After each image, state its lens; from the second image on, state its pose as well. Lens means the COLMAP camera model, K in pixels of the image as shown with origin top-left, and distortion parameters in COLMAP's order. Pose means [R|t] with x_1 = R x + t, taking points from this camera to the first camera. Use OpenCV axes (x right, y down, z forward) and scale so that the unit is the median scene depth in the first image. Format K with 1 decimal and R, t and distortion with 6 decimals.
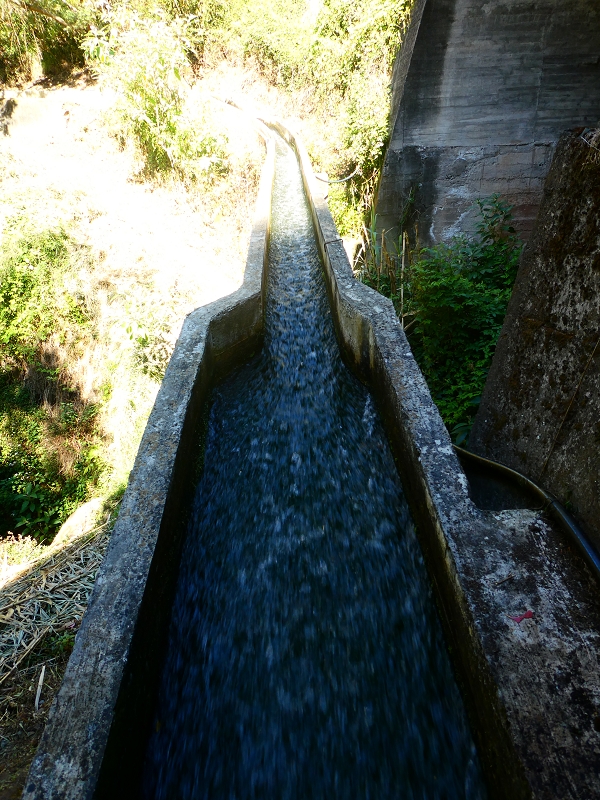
lens RADIAL K [[564.3, 0, 293.6], [0, 564.3, 393.2], [0, 0, 1]] dist [-0.007351, -0.009849]
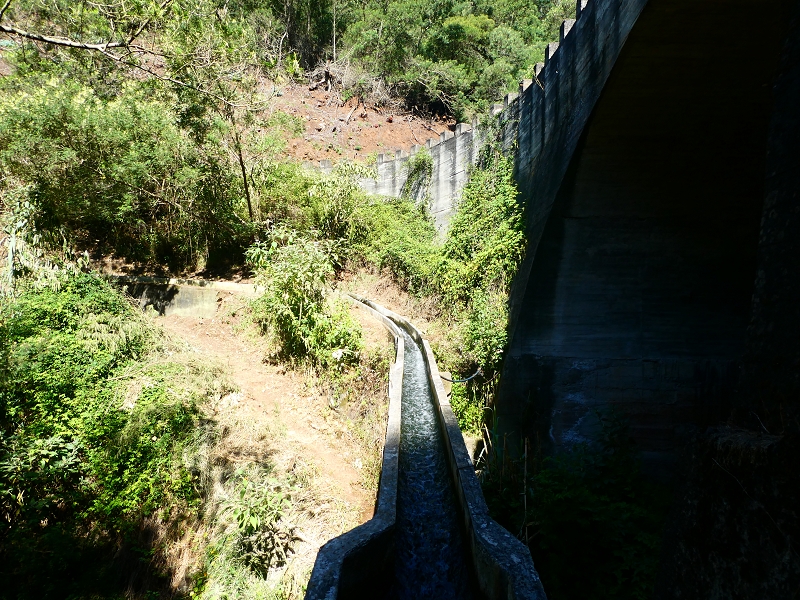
lens RADIAL K [[564.3, 0, 401.8], [0, 564.3, 299.3], [0, 0, 1]] dist [-0.007351, -0.009849]
pose [[0.997451, 0.065664, -0.027940, -0.011940], [-0.071197, 0.889141, -0.452062, -0.022289], [-0.004842, 0.452899, 0.891549, -0.018017]]
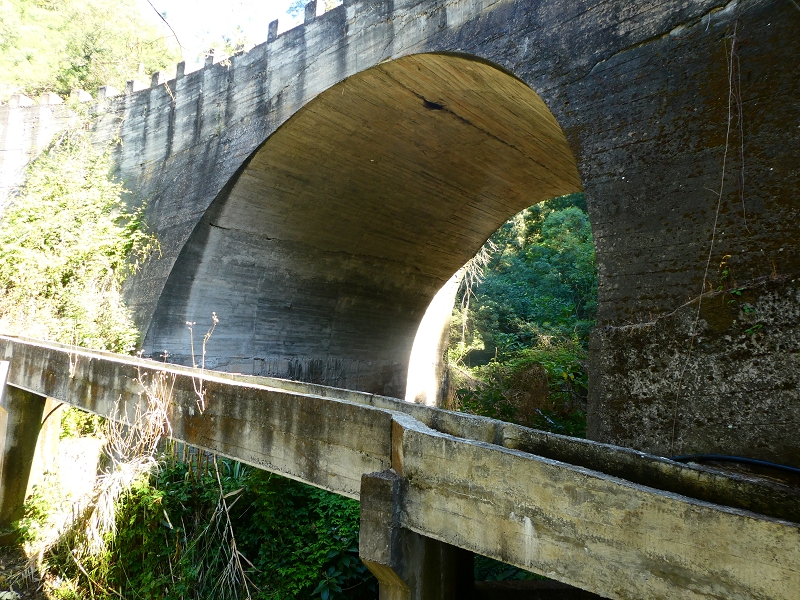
lens RADIAL K [[564.3, 0, 403.3], [0, 564.3, 293.8], [0, 0, 1]] dist [-0.007351, -0.009849]
pose [[0.641667, 0.157134, 0.750715, -0.320432], [0.264656, 0.873310, -0.409007, 0.035518], [-0.719876, 0.461127, 0.518788, 0.035595]]
